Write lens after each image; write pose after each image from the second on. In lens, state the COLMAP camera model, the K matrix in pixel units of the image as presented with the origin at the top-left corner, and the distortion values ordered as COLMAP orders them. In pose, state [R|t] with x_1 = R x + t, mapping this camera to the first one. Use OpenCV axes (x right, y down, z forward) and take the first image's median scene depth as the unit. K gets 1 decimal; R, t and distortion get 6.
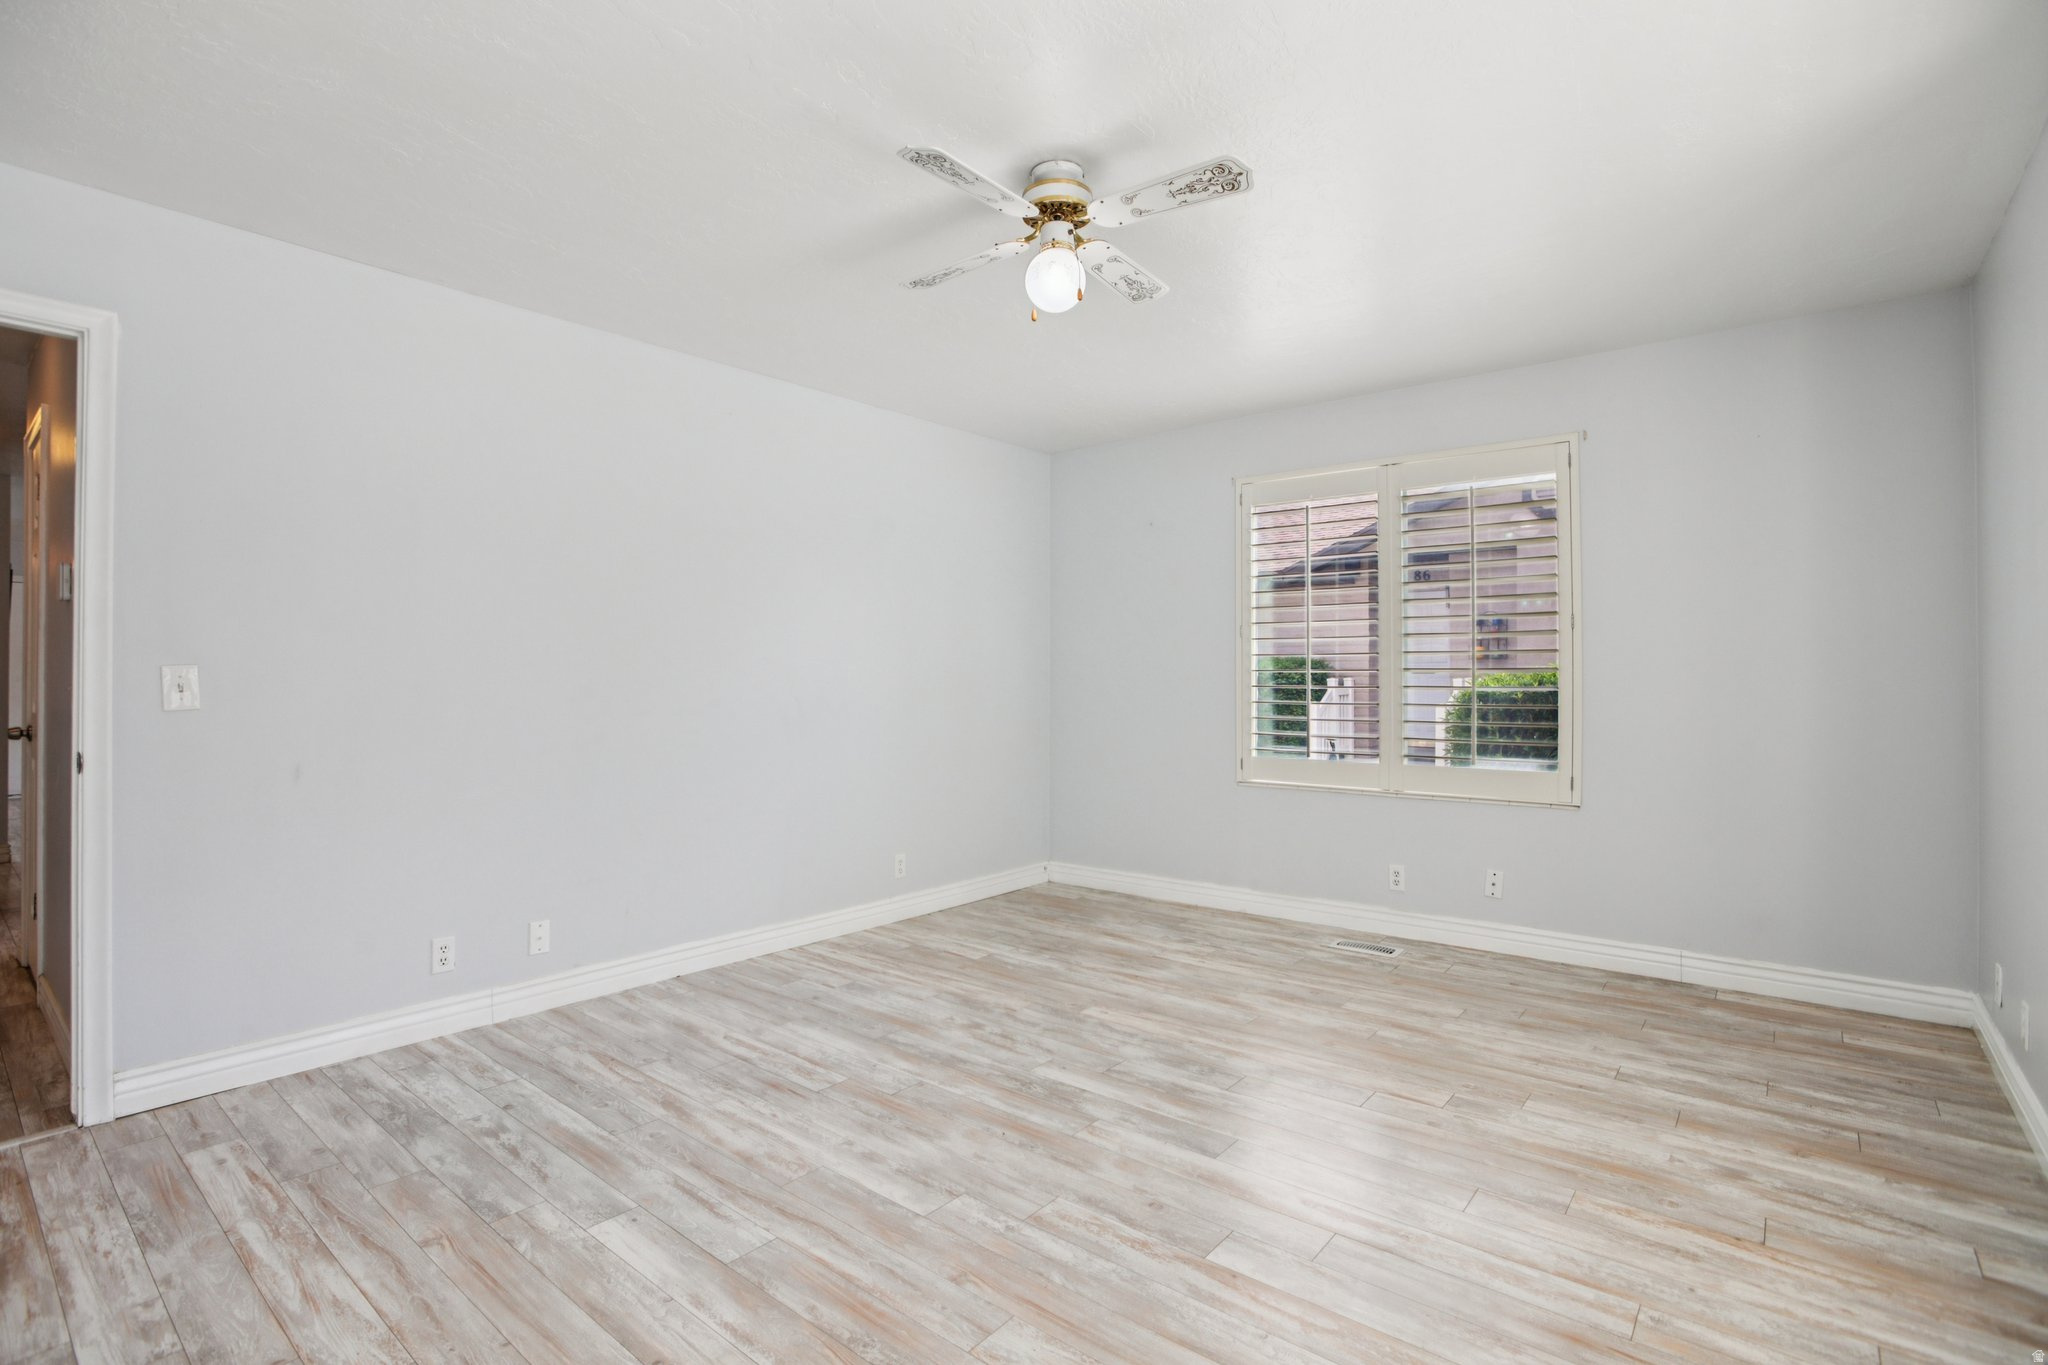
lens RADIAL K [[954.7, 0, 1017.8], [0, 954.7, 671.6], [0, 0, 1]] dist [-0.040184, 0.015110]
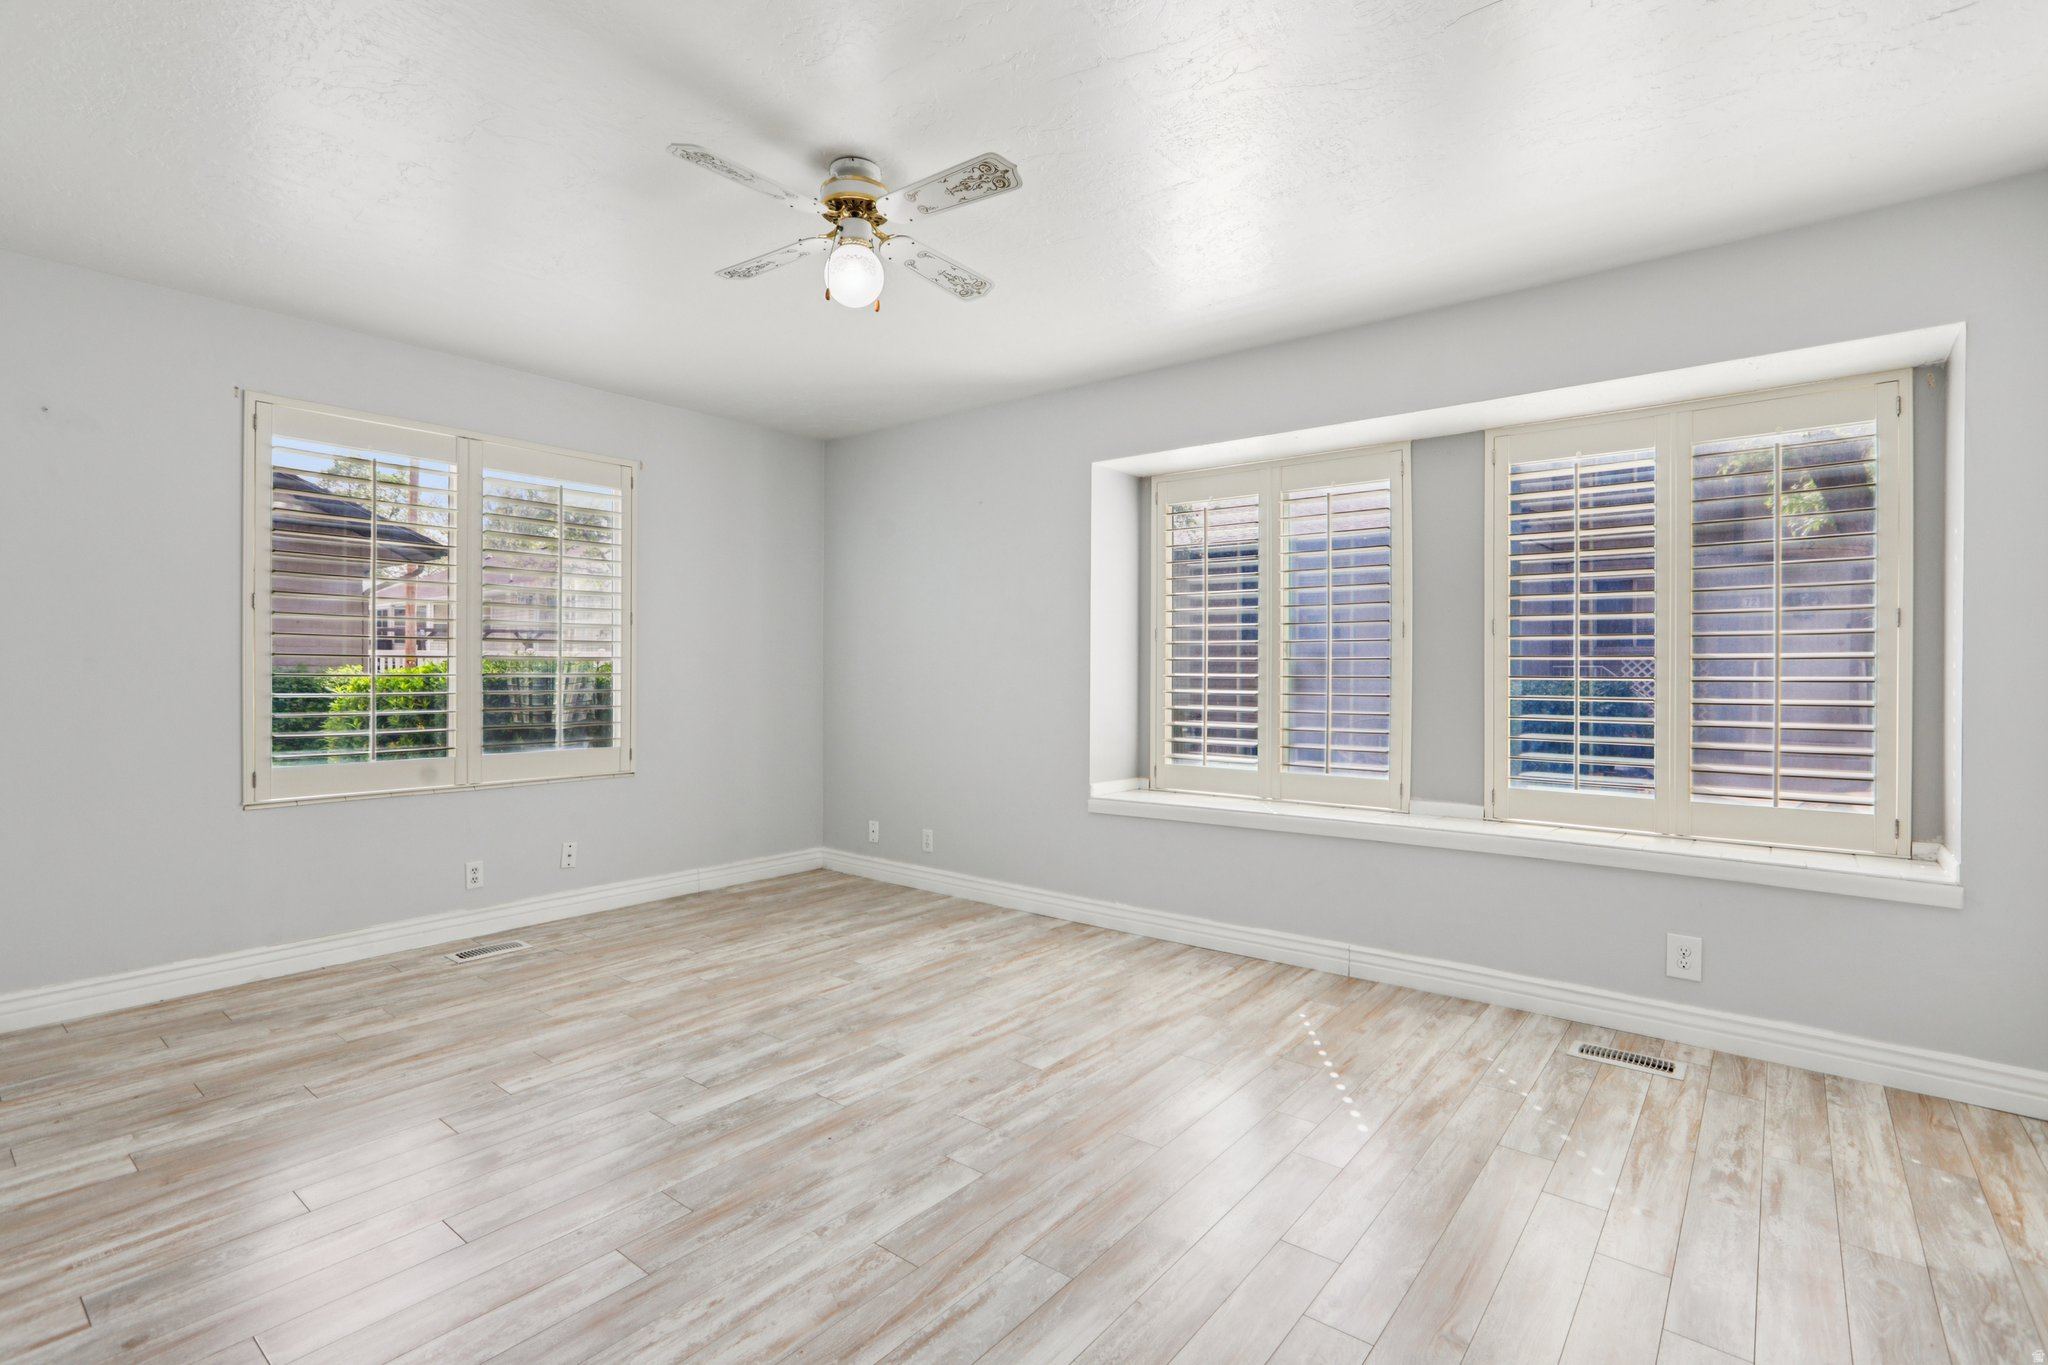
lens RADIAL K [[959.2, 0, 998.6], [0, 959.2, 680.3], [0, 0, 1]] dist [-0.001474, 0.010734]
pose [[-0.000099, -0.005687, 0.999984, -0.852422], [-0.017005, 0.999839, 0.005685, 0.011888], [-0.999855, -0.017004, -0.000196, 0.721073]]
